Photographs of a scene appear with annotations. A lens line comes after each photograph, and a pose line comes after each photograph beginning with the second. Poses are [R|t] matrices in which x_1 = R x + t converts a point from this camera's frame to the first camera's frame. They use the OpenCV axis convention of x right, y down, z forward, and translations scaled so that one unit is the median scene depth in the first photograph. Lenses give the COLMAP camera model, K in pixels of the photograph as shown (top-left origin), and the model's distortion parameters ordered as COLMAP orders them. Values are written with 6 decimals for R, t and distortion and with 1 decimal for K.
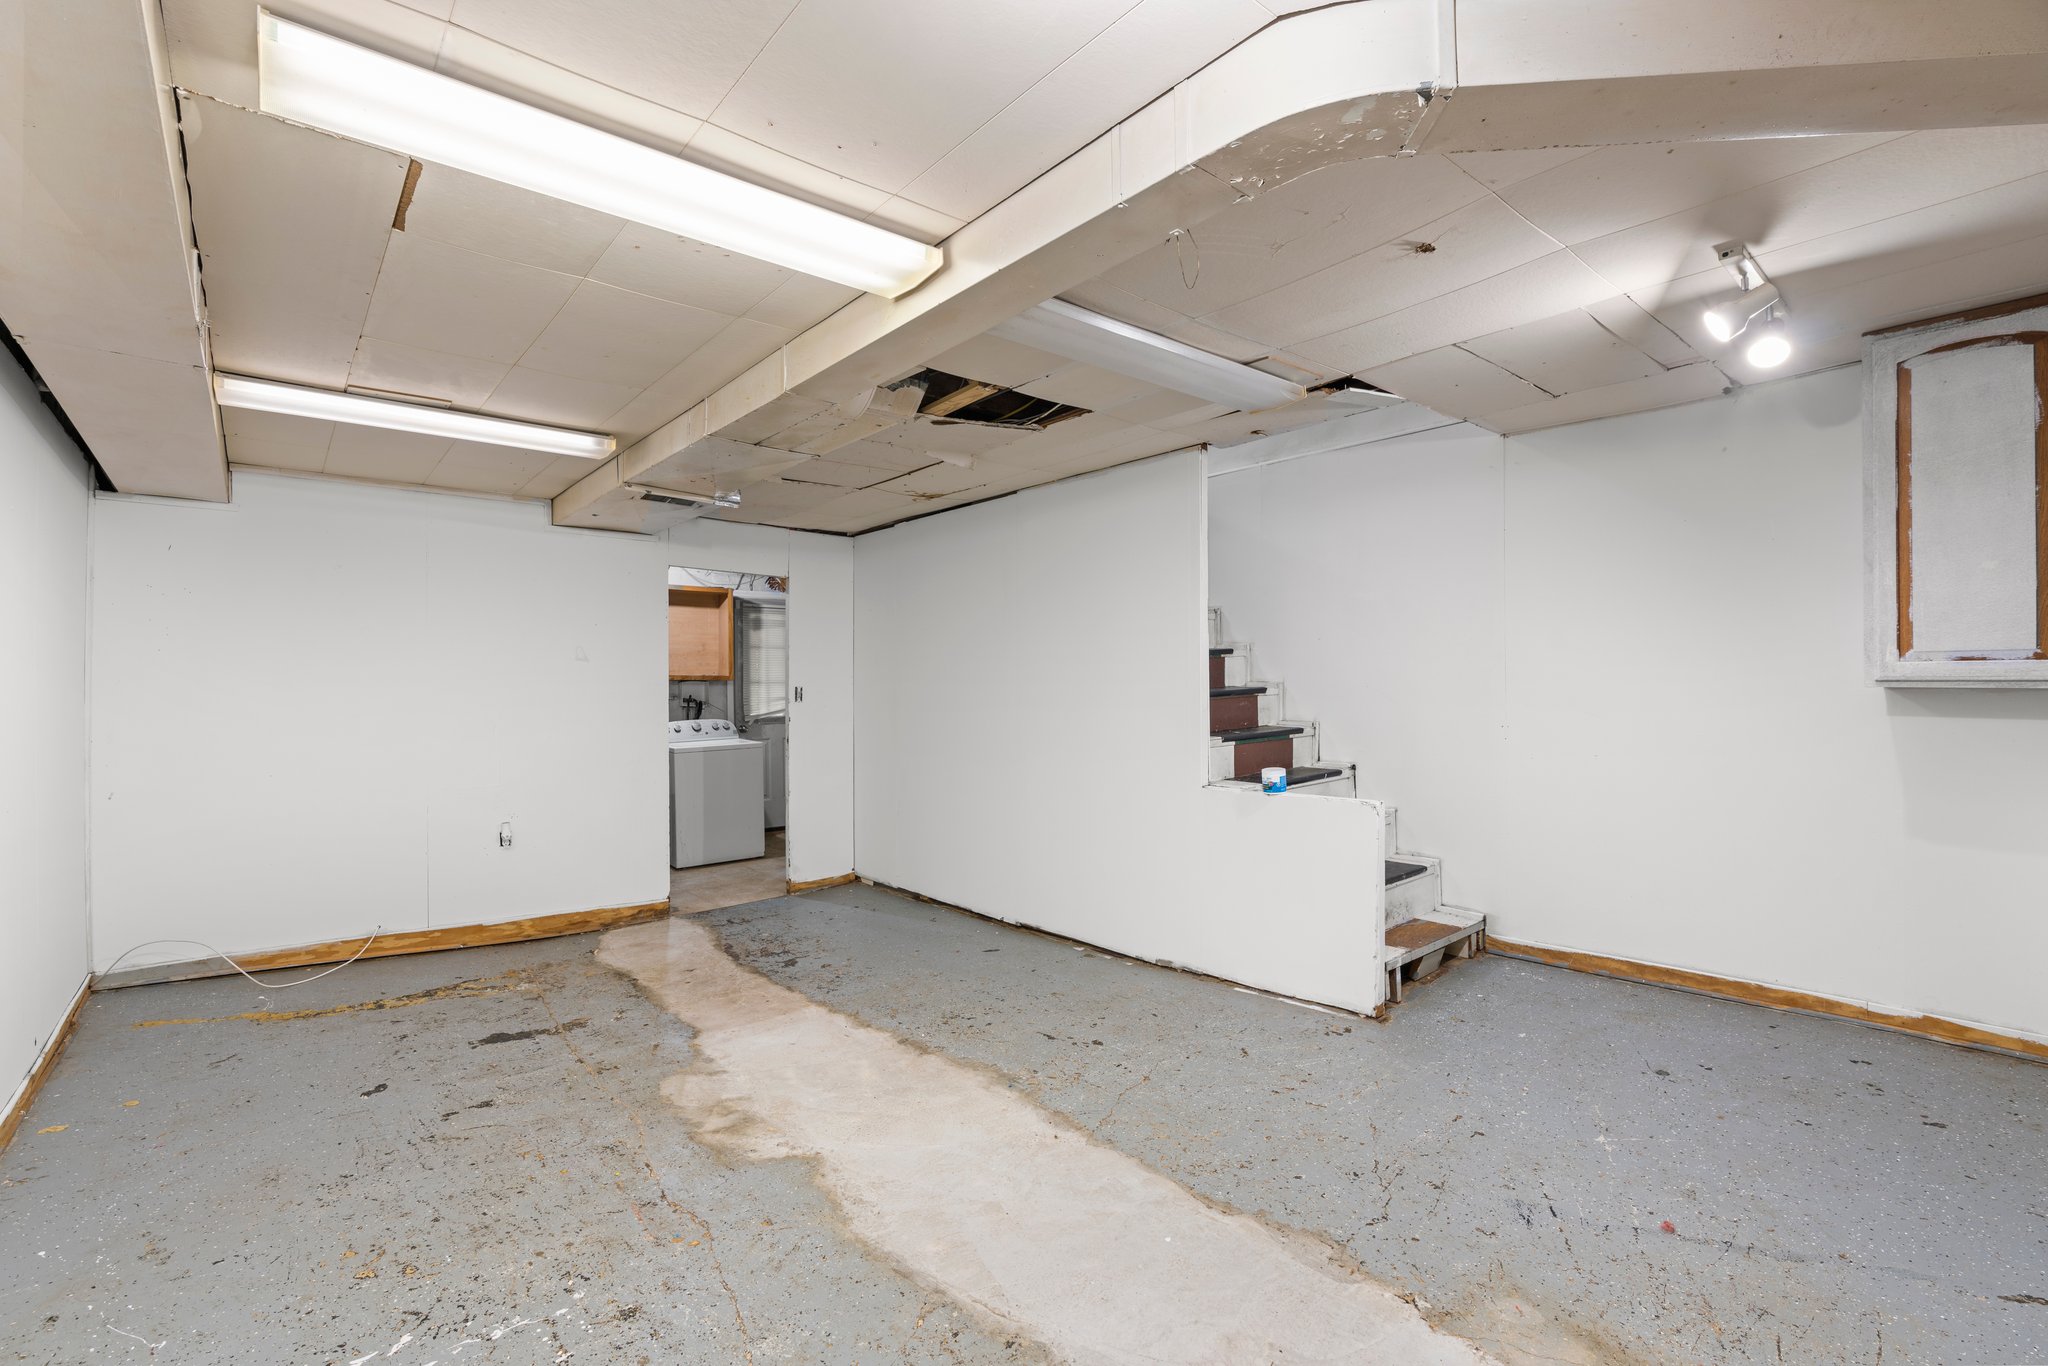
lens RADIAL K [[927.0, 0, 1024.6], [0, 927.0, 686.4], [0, 0, 1]] dist [-0.013410, 0.006836]
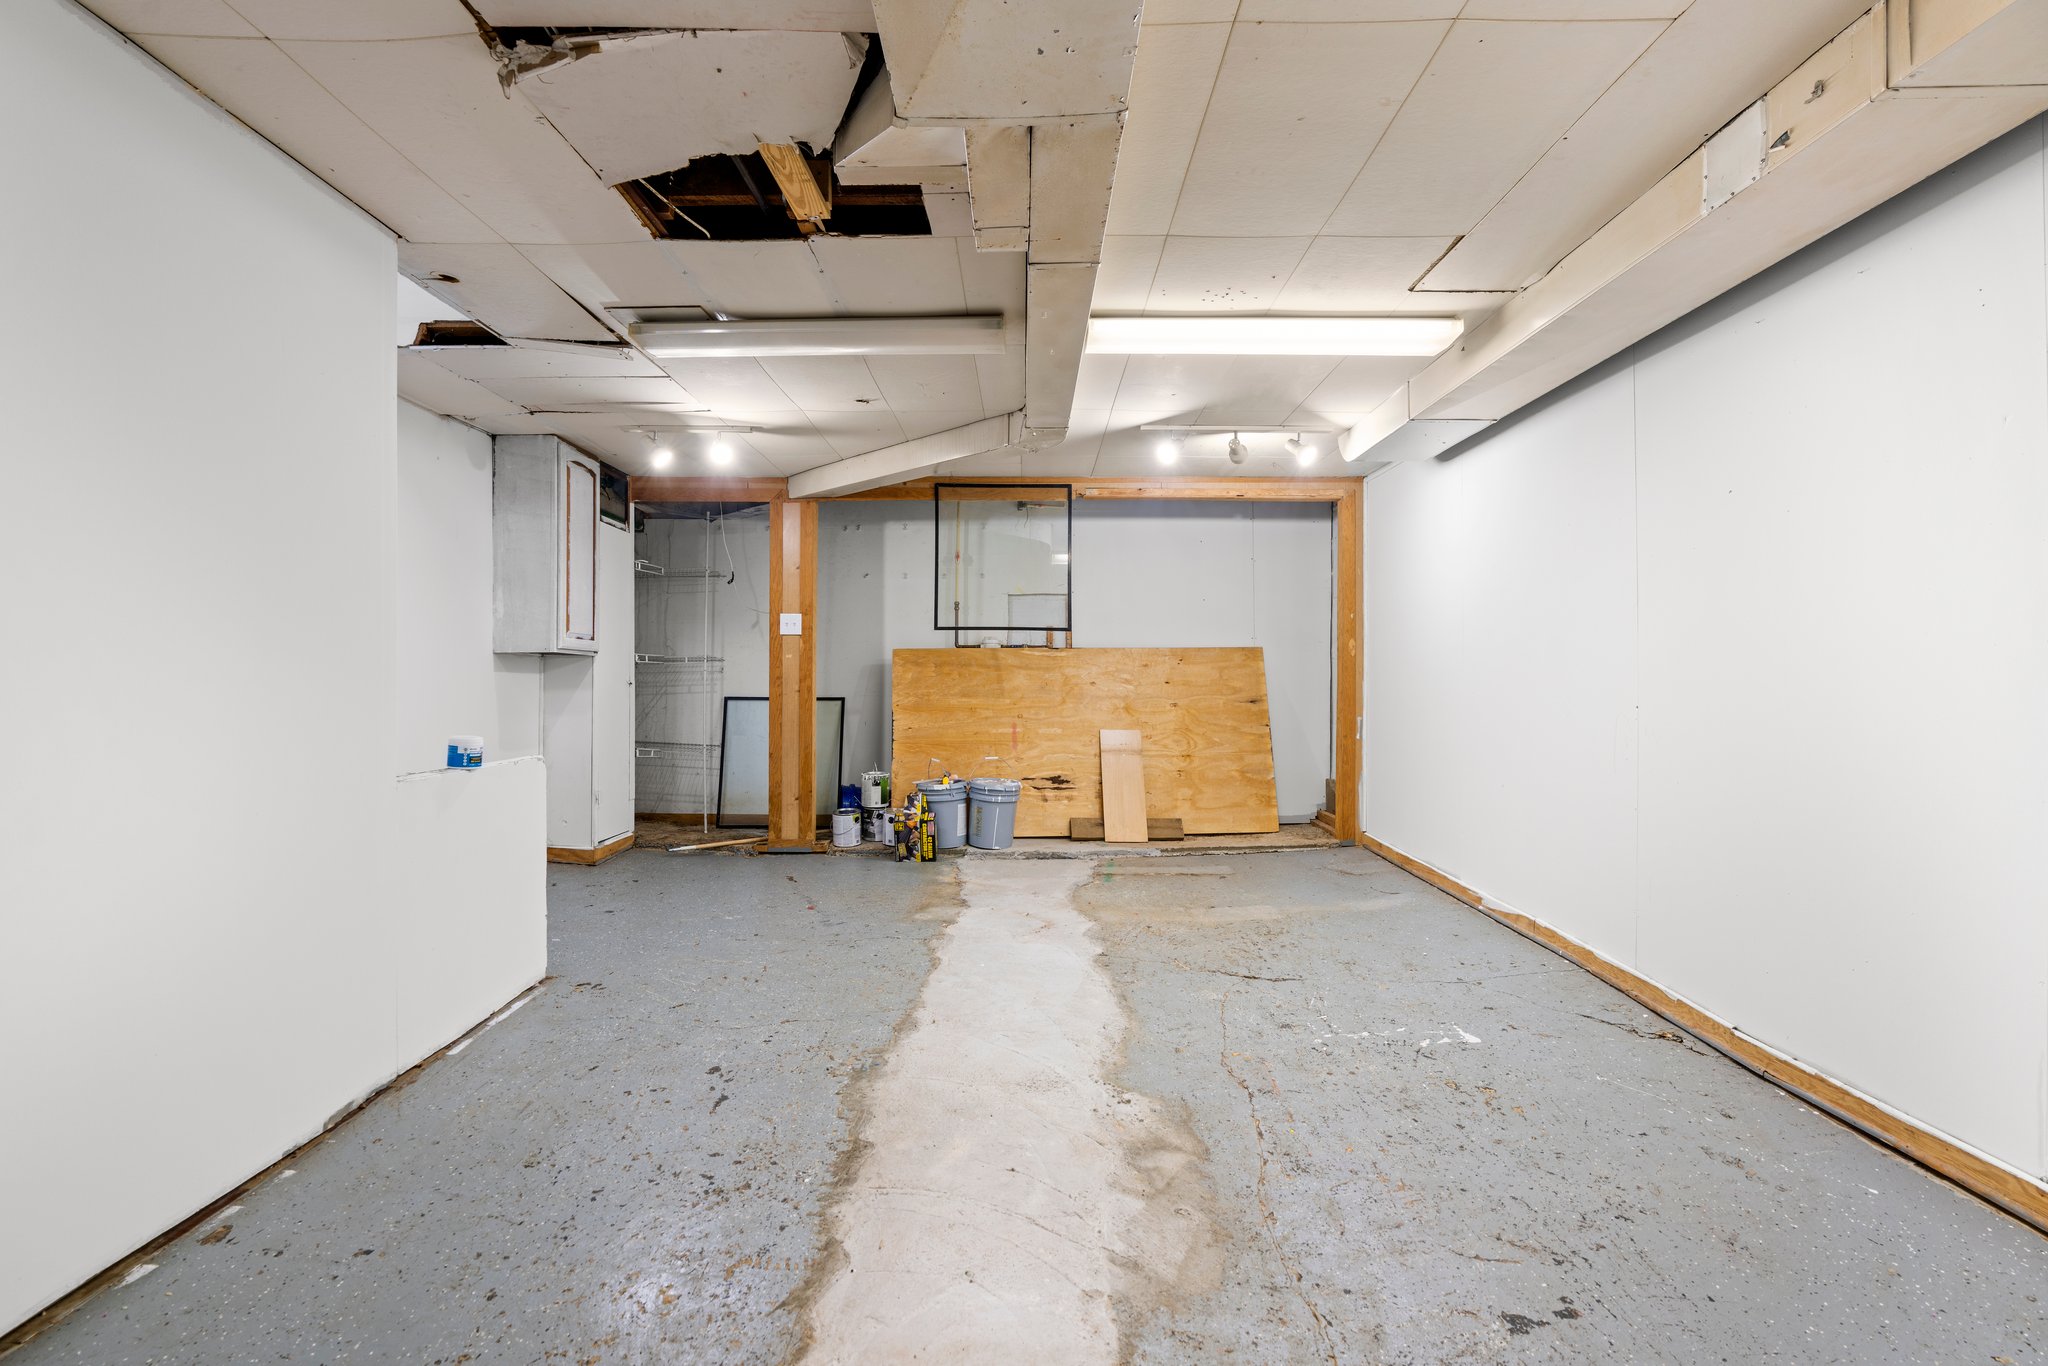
lens RADIAL K [[927.0, 0, 1023.3], [0, 927.0, 681.3], [0, 0, 1]] dist [-0.013410, 0.006836]
pose [[-0.764837, 0.011112, 0.644128, -0.749824], [0.007394, 0.999937, -0.008470, 0.070660], [-0.644181, -0.001715, -0.764871, 1.686792]]
